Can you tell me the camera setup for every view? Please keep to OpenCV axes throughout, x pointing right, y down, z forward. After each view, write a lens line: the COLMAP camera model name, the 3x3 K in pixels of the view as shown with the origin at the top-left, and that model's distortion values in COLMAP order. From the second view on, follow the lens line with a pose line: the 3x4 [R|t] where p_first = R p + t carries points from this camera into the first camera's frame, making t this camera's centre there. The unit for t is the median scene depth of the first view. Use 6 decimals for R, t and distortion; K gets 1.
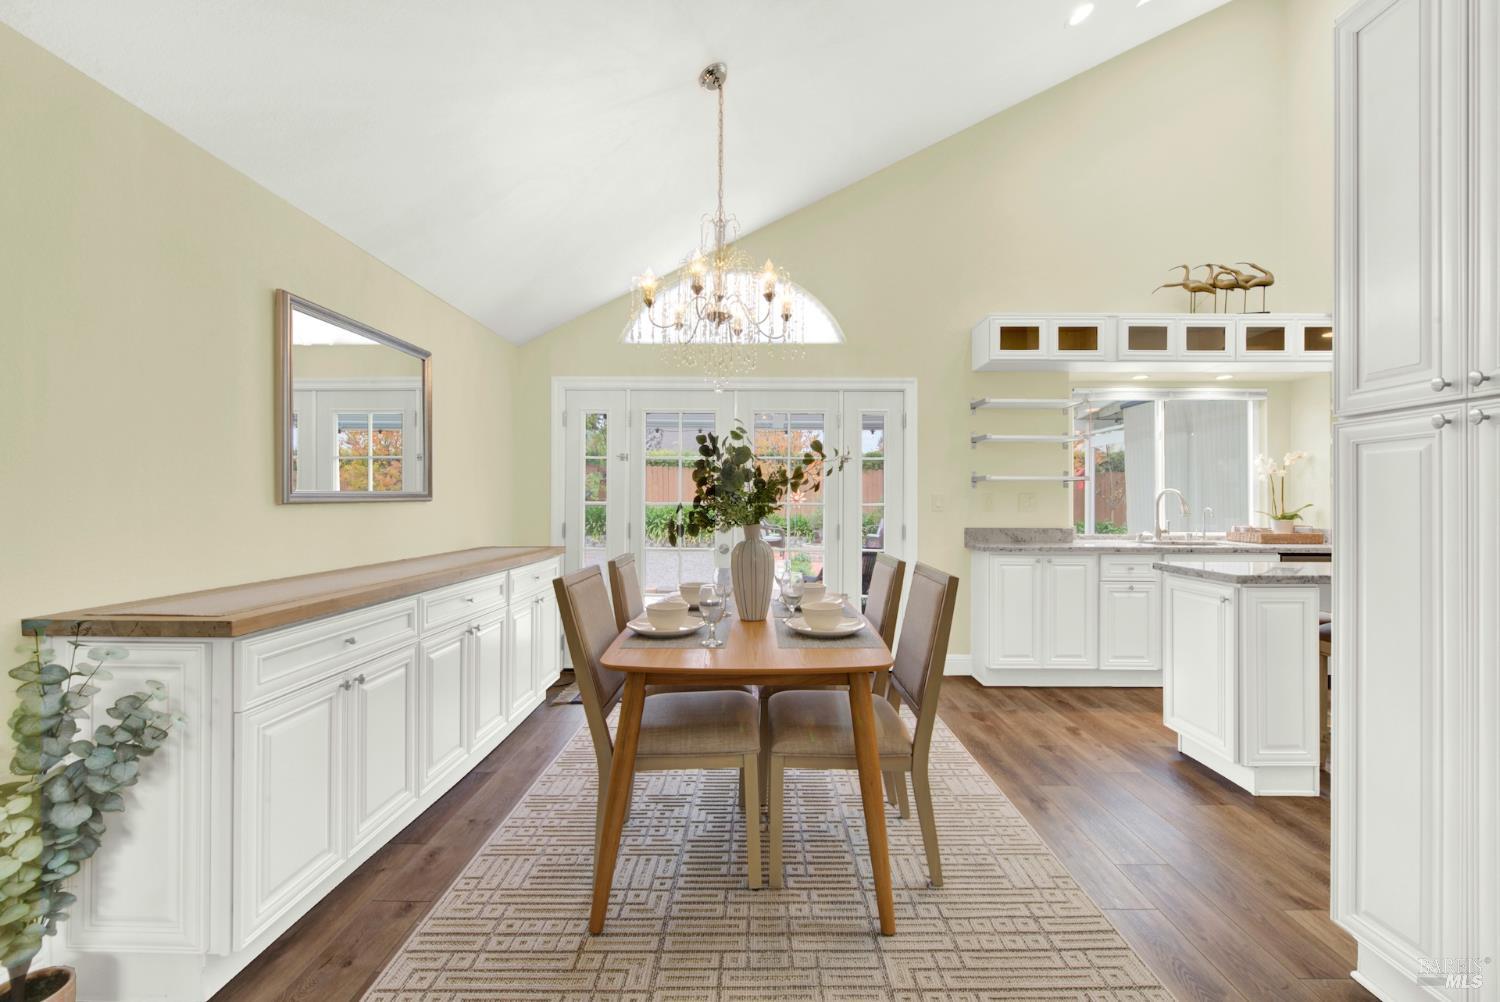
lens RADIAL K [[612.9, 0, 756.2], [0, 612.9, 501.3], [0, 0, 1]] dist [0.000579, -0.001792]
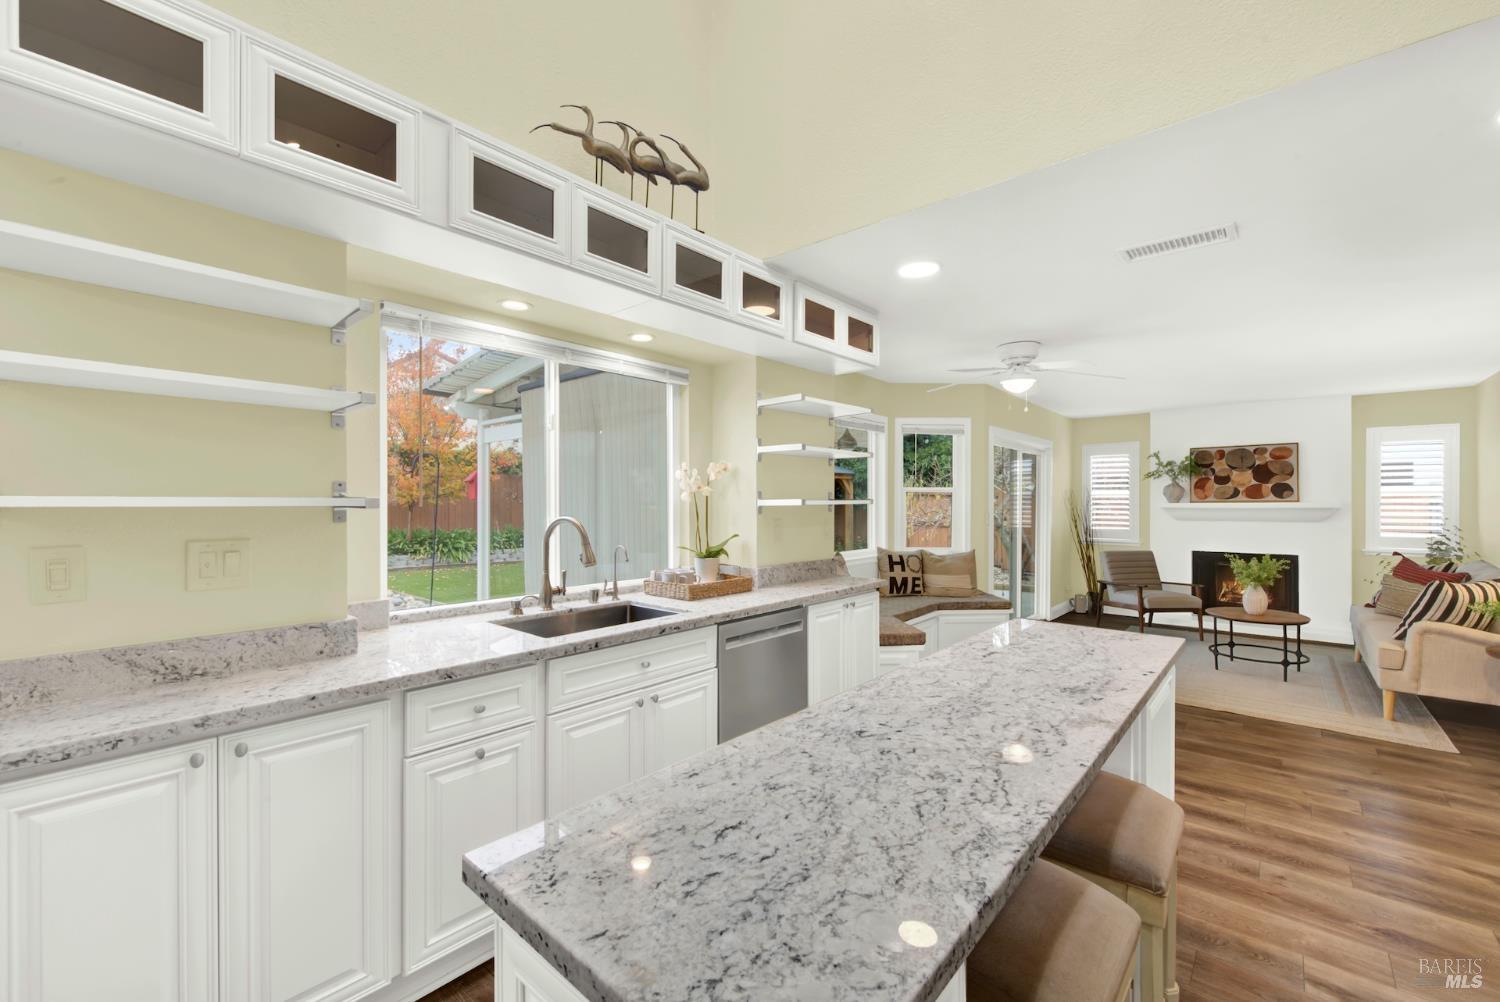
lens RADIAL K [[612.9, 0, 752.7], [0, 612.9, 503.0], [0, 0, 1]] dist [0.000579, -0.001792]
pose [[0.652817, -0.003678, 0.757507, 0.529767], [0.000092, 0.999989, 0.004777, -0.051948], [-0.757516, -0.003049, 0.652810, 0.735704]]
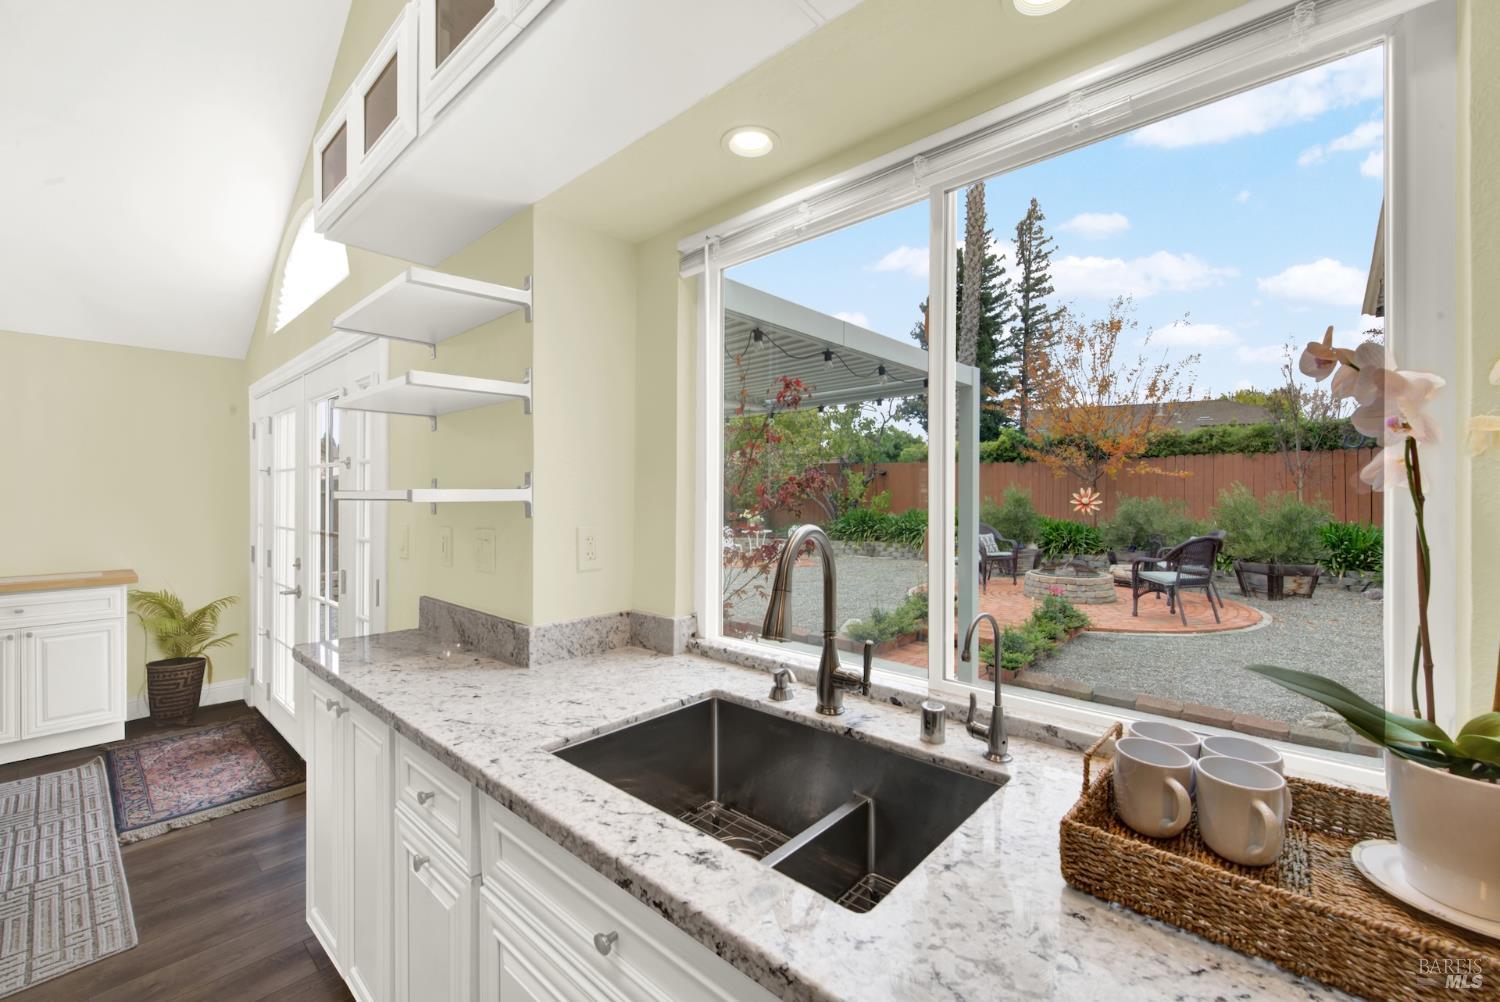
lens RADIAL K [[612.9, 0, 762.6], [0, 612.9, 493.4], [0, 0, 1]] dist [0.000579, -0.001792]
pose [[0.755450, -0.007201, -0.655167, 1.209111], [0.004025, 0.999972, -0.006349, -0.046464], [0.655194, 0.002159, 0.755457, 1.146396]]
